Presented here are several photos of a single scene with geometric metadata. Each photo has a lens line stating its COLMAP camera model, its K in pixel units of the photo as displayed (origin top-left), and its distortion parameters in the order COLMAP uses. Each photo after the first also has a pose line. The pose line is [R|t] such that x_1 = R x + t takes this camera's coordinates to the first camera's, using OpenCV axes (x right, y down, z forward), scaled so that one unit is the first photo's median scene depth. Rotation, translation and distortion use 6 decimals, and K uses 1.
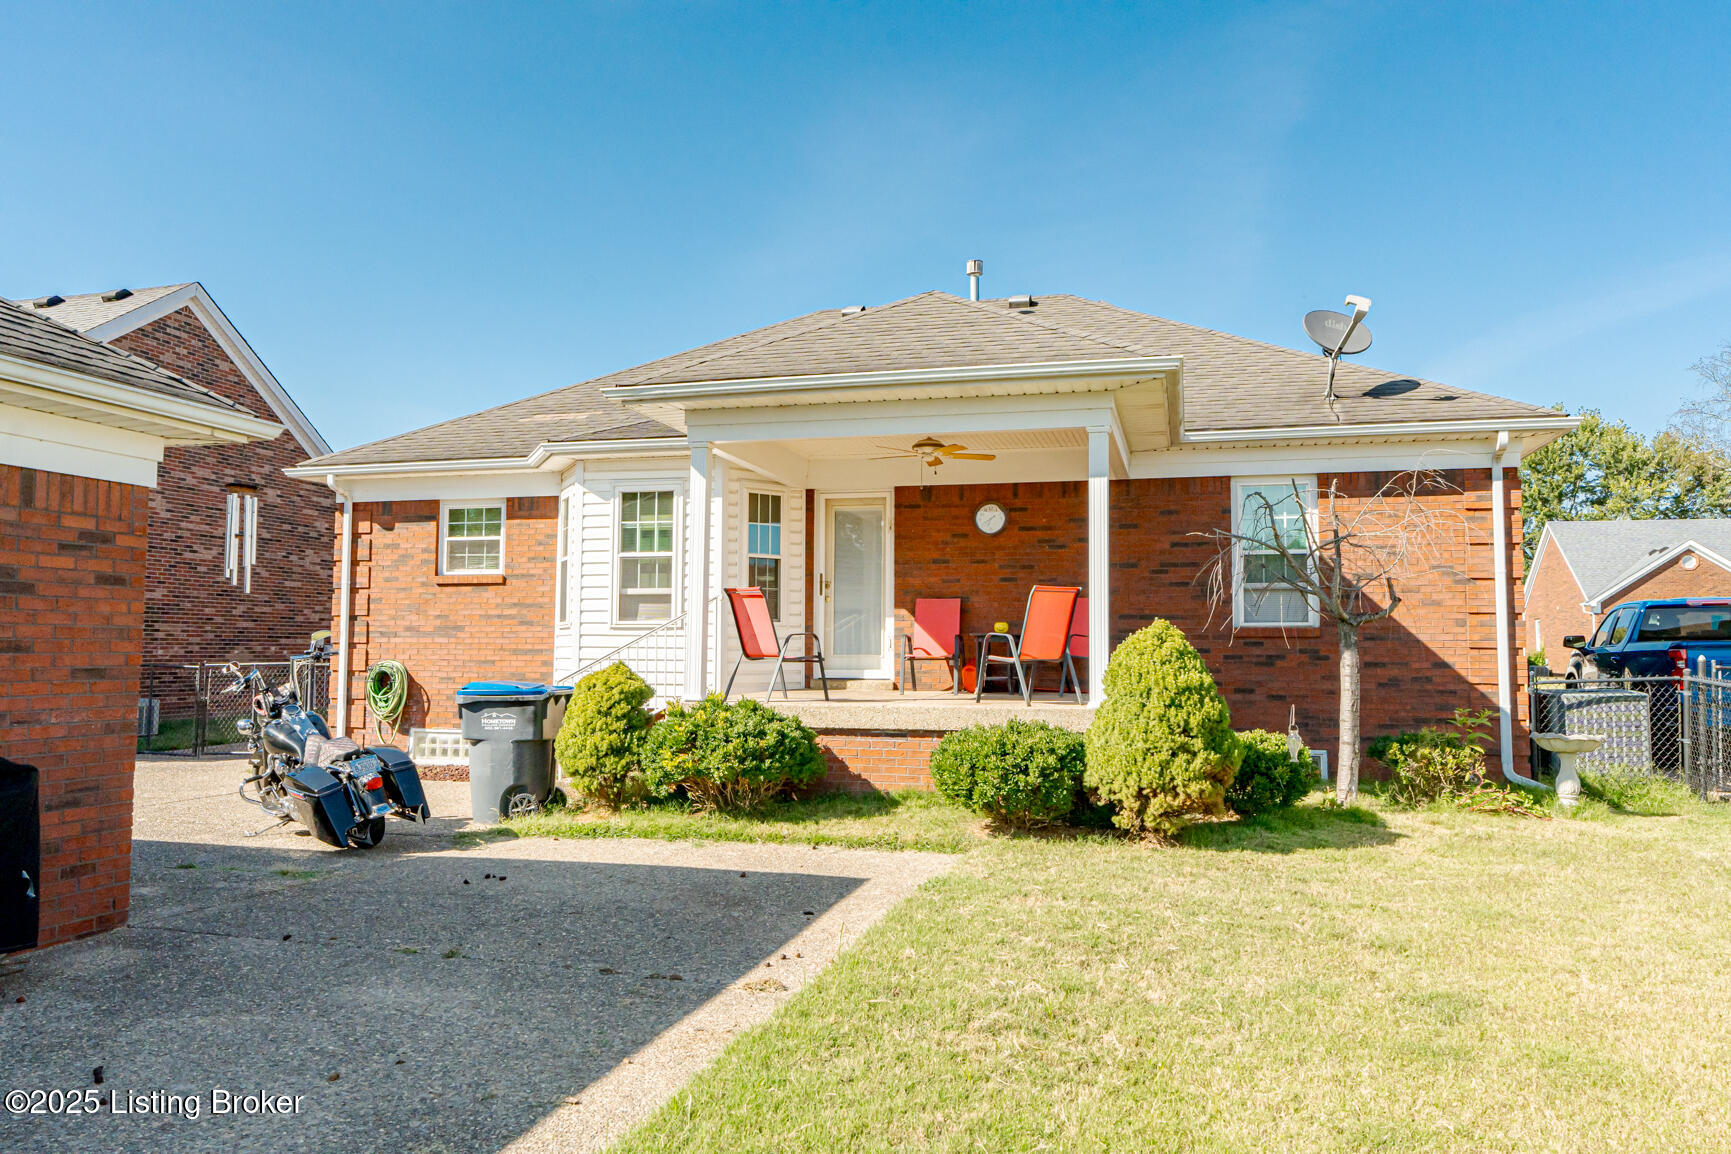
lens RADIAL K [[1217.2, 0, 866.0], [0, 1217.2, 577.1], [0, 0, 1]] dist [0.004933, 0.001363]
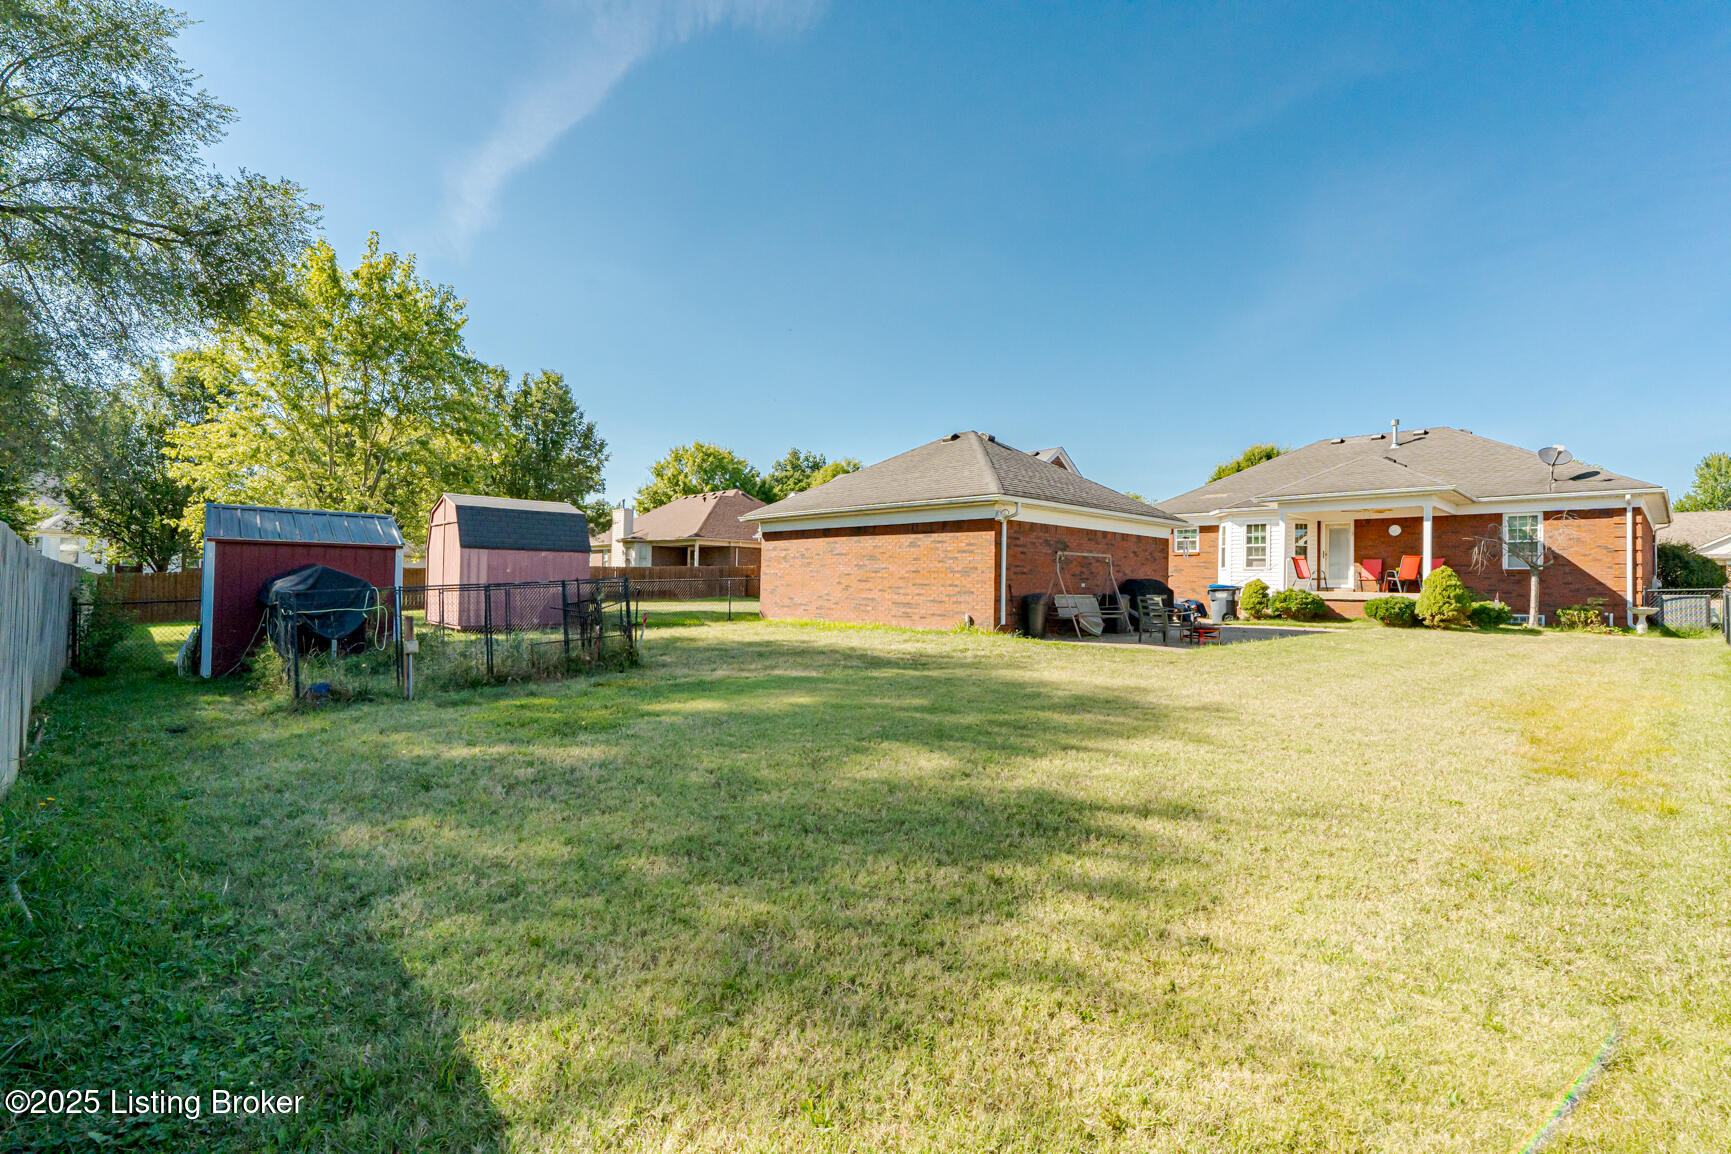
lens RADIAL K [[780.9, 0, 854.8], [0, 780.9, 573.1], [0, 0, 1]] dist [-0.005262, 0.000589]
pose [[0.846997, 0.003521, -0.531586, 0.004629], [0.016740, 0.999305, 0.033291, -0.033149], [0.531334, -0.037096, 0.846350, -1.268048]]
